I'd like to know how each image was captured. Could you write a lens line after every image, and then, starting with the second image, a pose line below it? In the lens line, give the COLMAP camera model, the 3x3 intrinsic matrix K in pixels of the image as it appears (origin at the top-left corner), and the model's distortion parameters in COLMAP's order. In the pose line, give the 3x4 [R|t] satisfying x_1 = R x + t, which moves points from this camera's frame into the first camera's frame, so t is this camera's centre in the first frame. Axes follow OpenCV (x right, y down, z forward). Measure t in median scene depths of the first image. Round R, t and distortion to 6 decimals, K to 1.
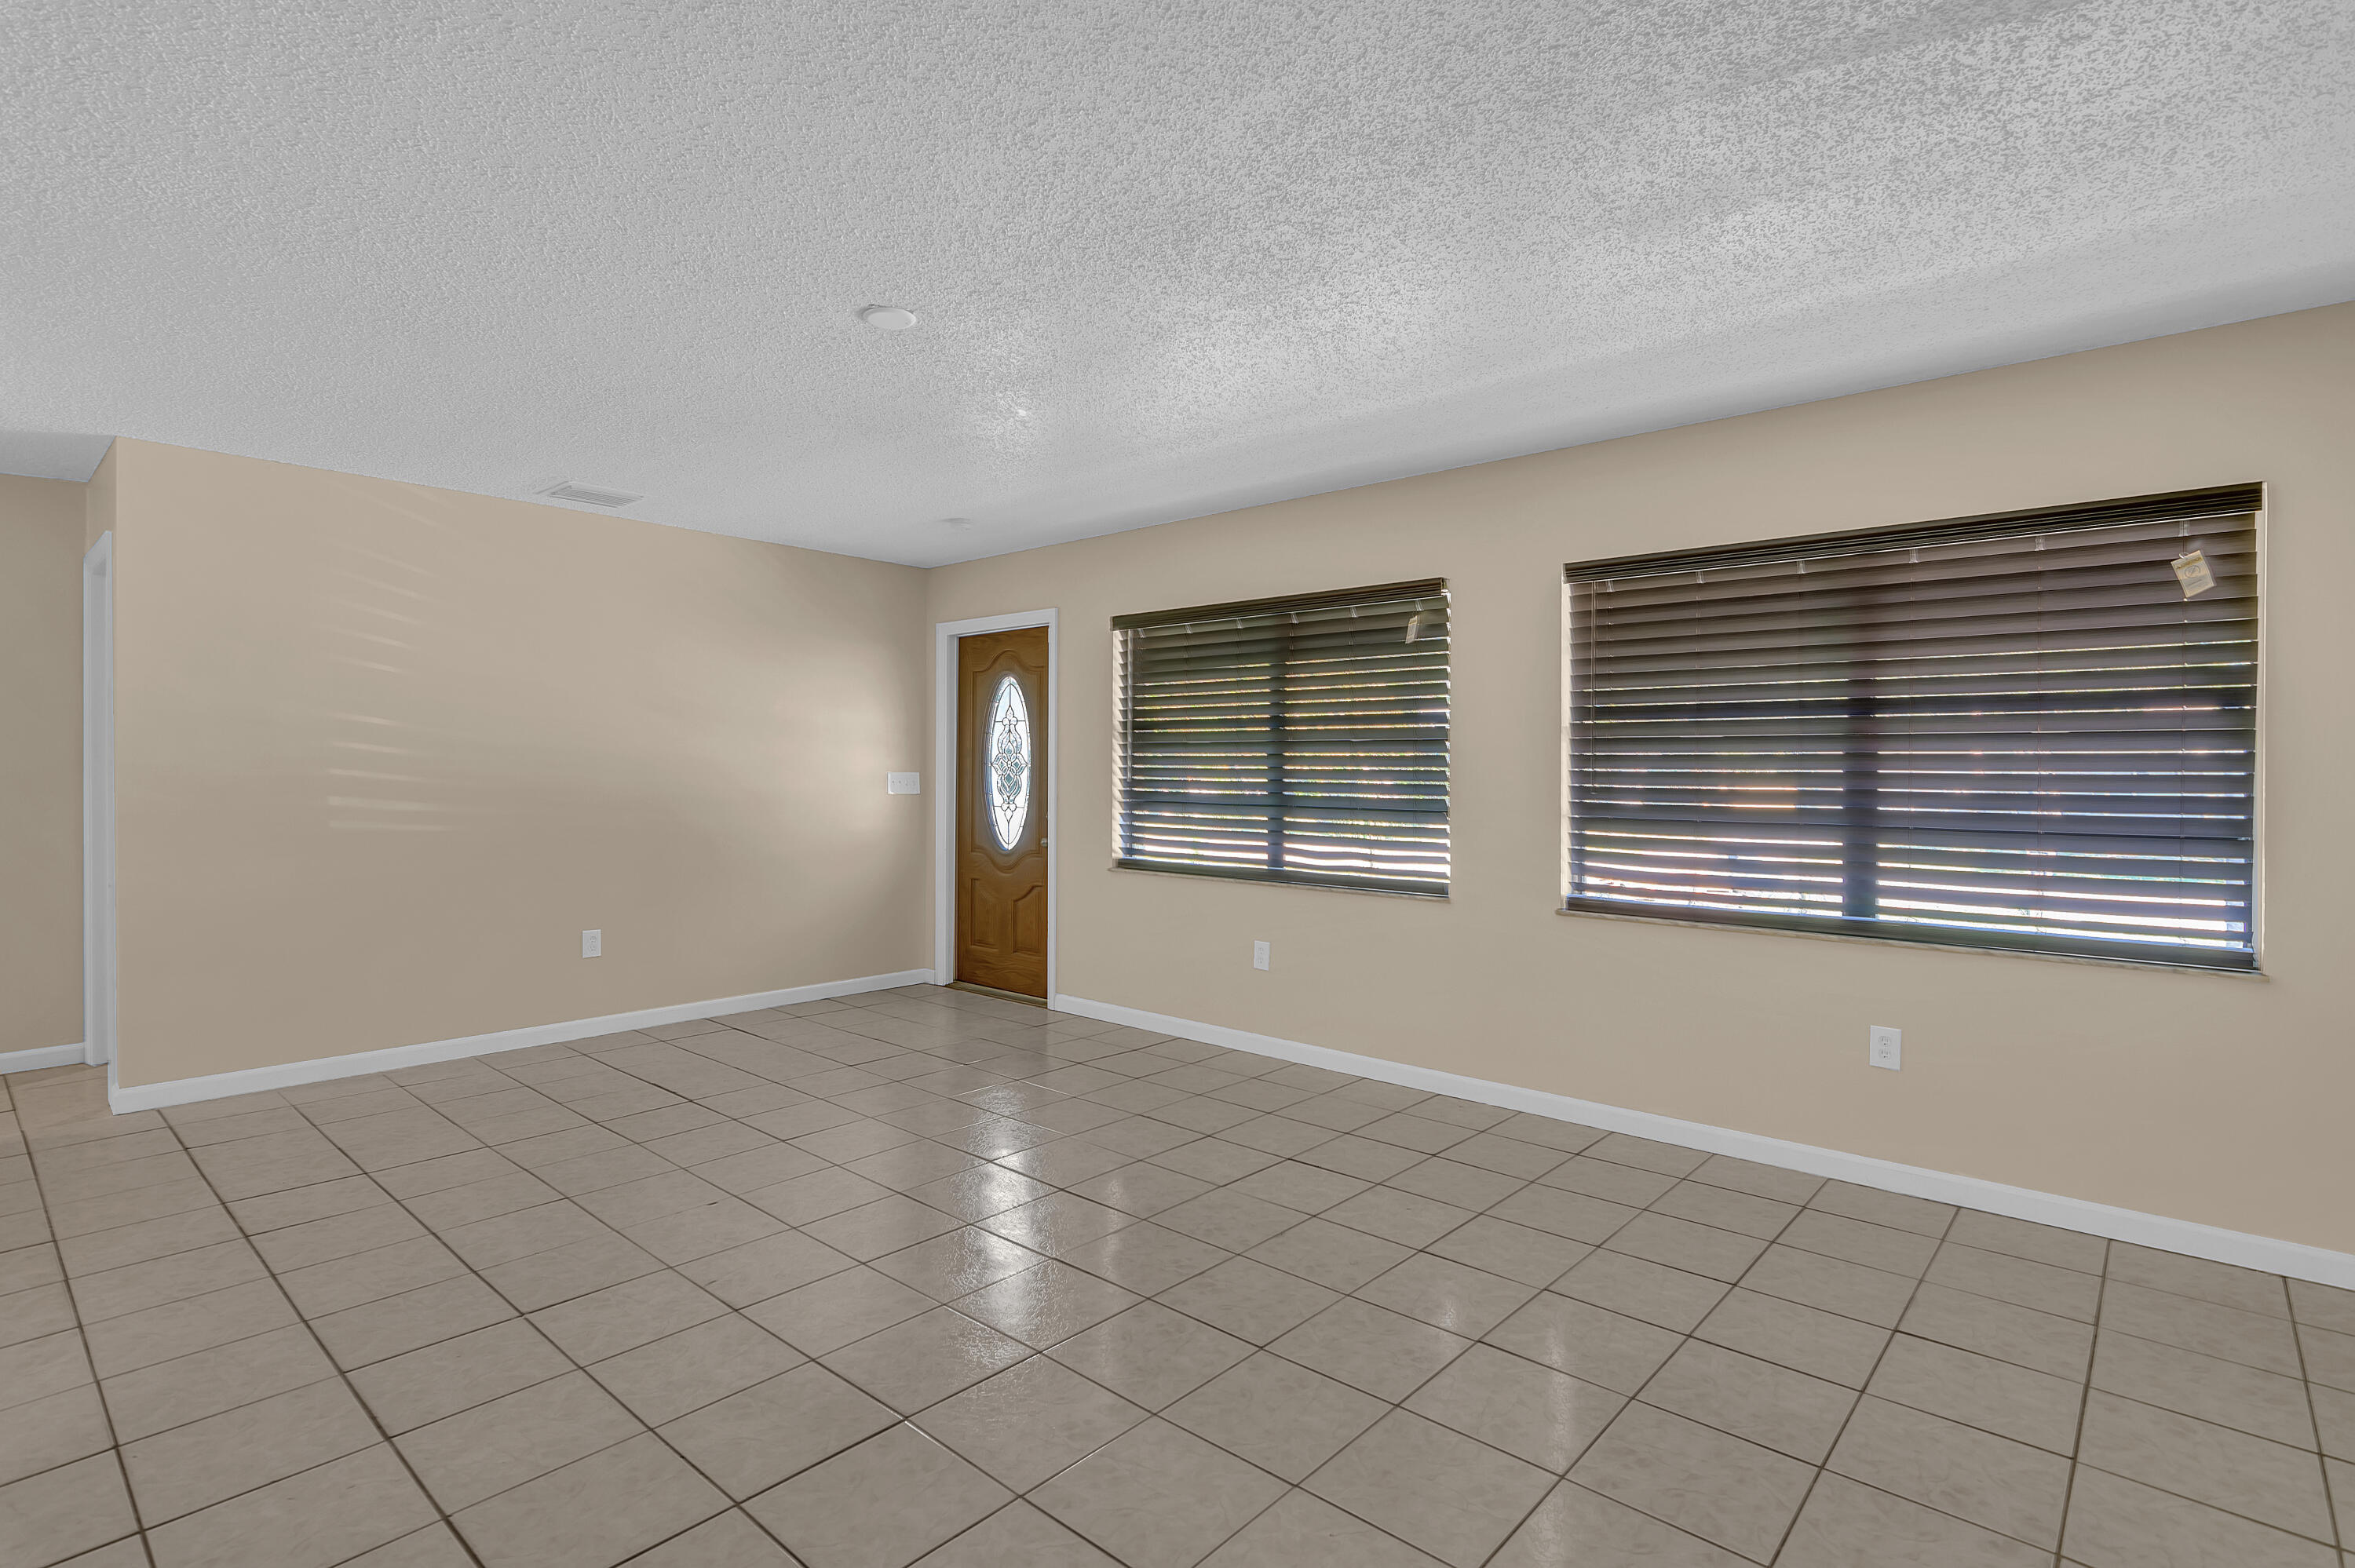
lens RADIAL K [[1143.0, 0, 1187.7], [0, 1143.0, 782.8], [0, 0, 1]] dist [-0.001554, 0.000117]
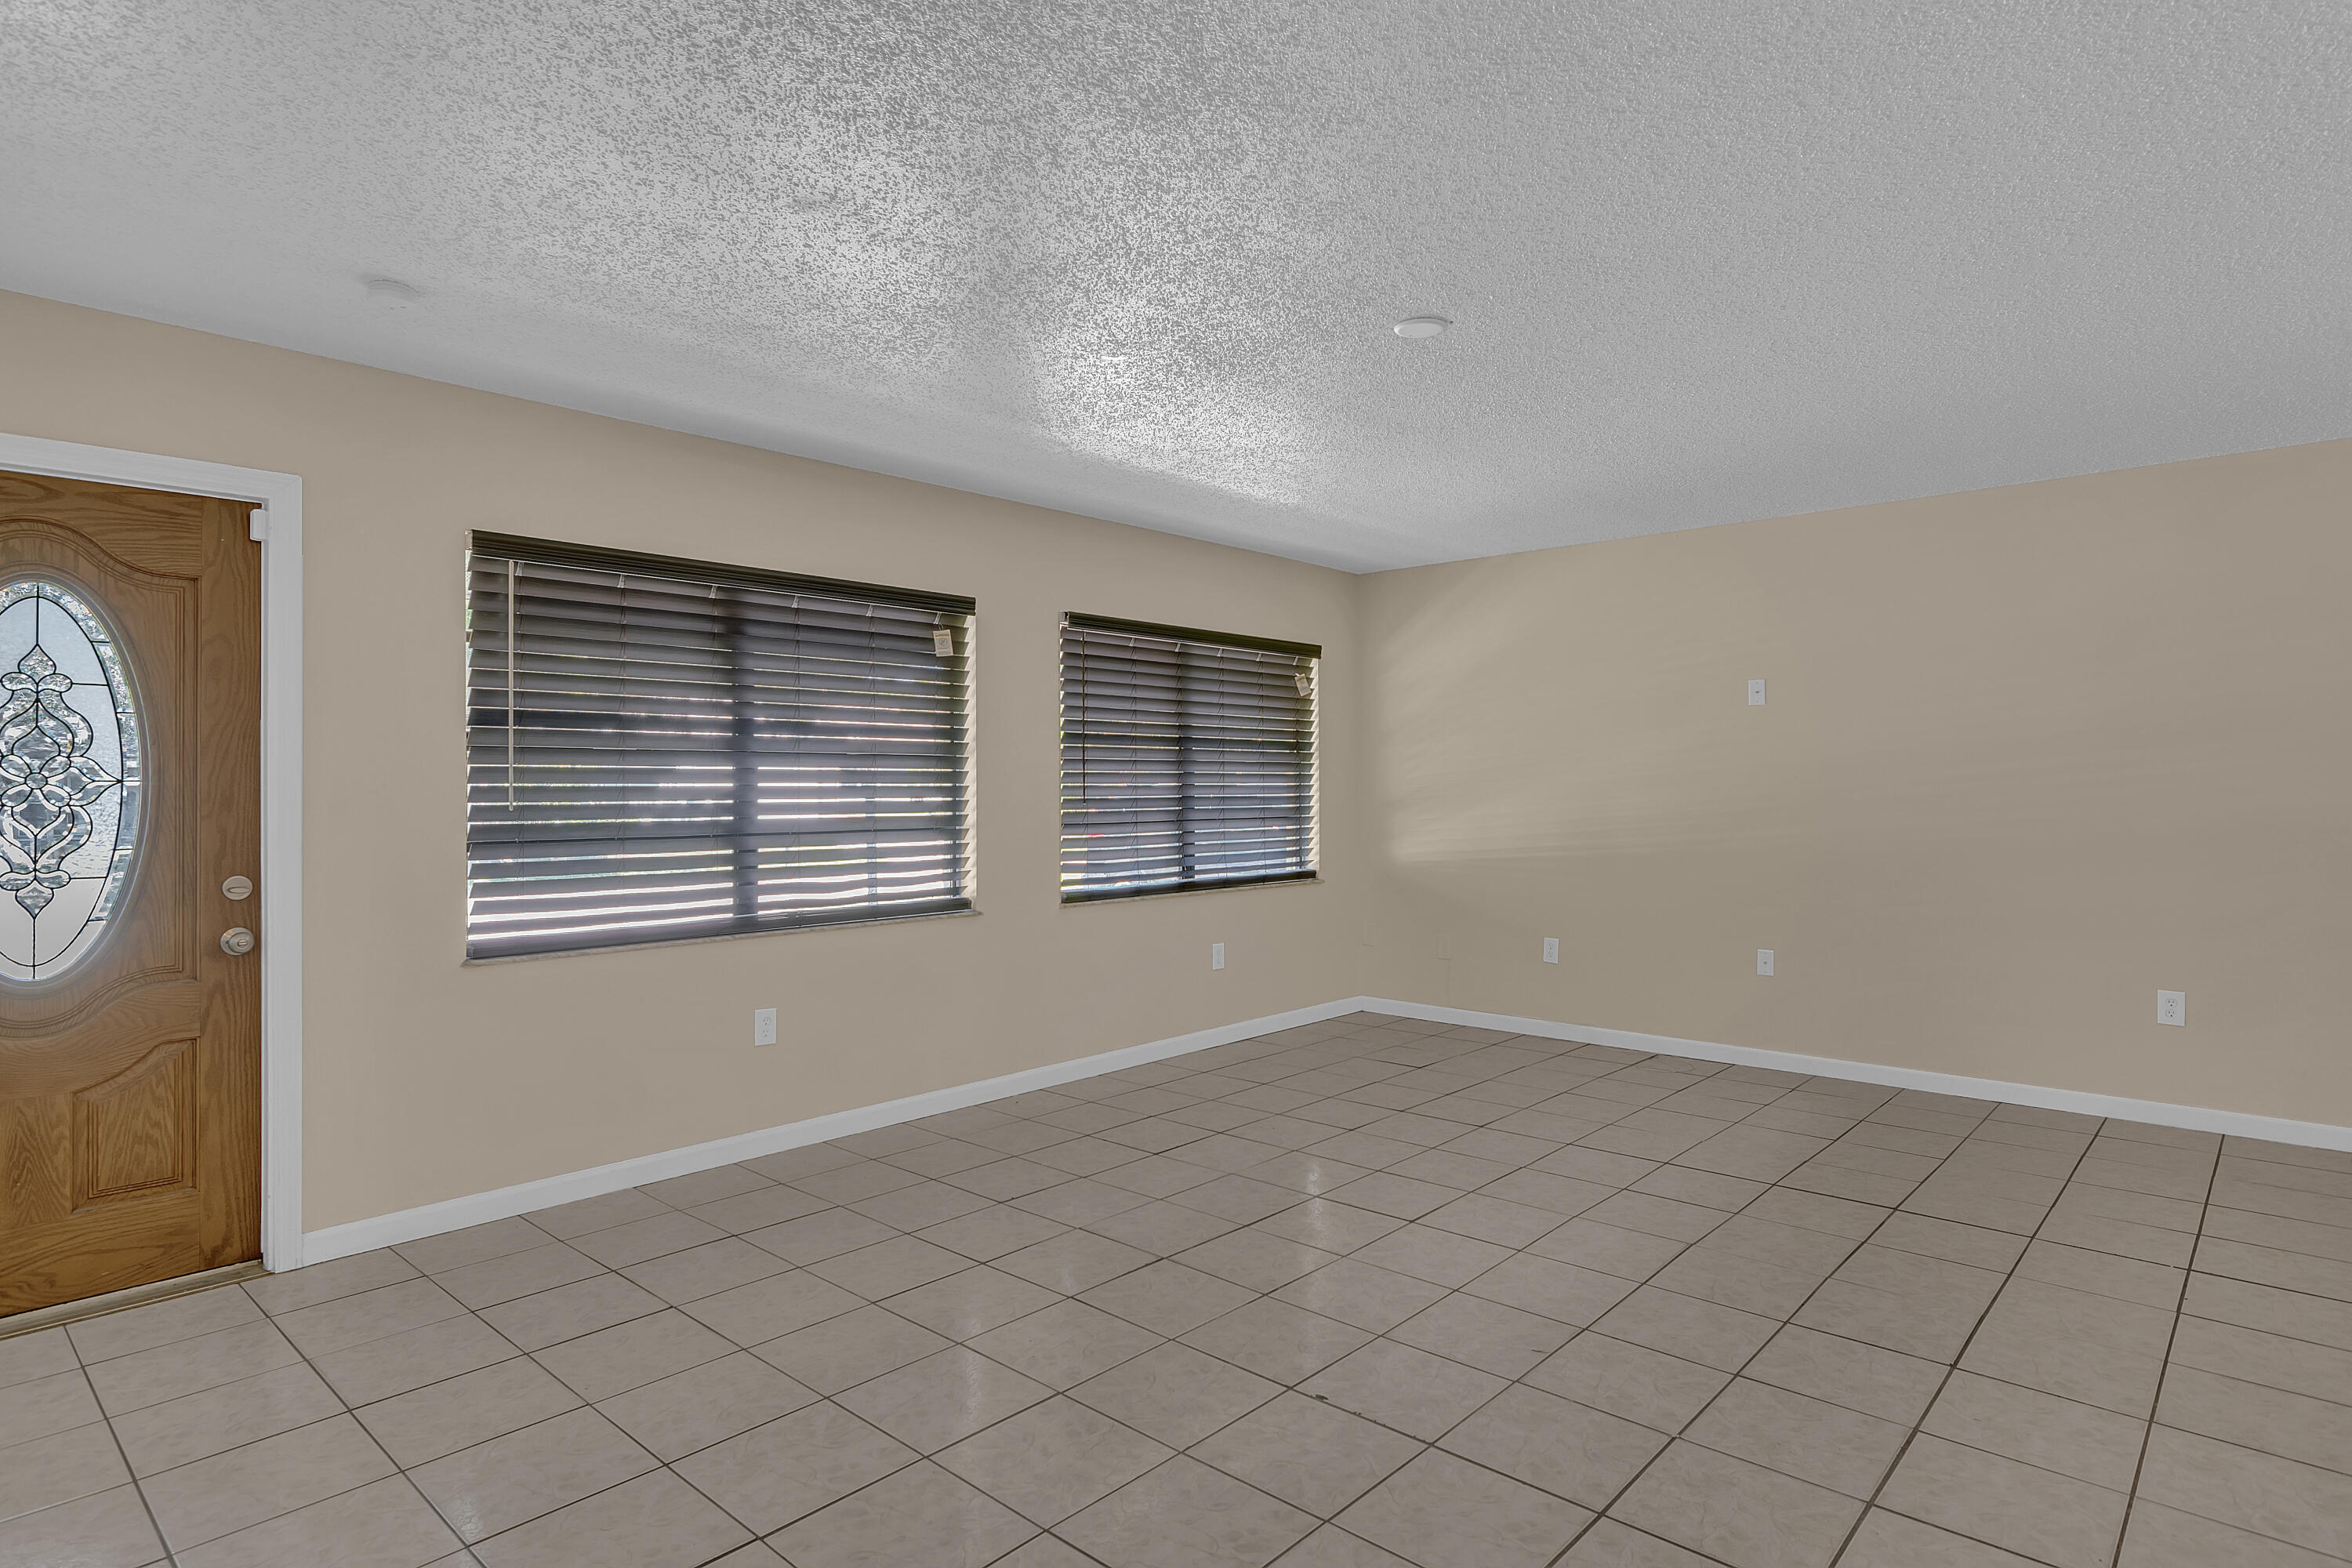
lens RADIAL K [[1257.3, 0, 1188.3], [0, 1257.3, 777.2], [0, 0, 1]] dist [-0.006716, -0.000703]
pose [[0.003473, -0.001296, 0.999993, -0.771253], [0.015589, 0.999878, 0.001242, -0.014775], [-0.999872, 0.015584, 0.003493, 0.689216]]
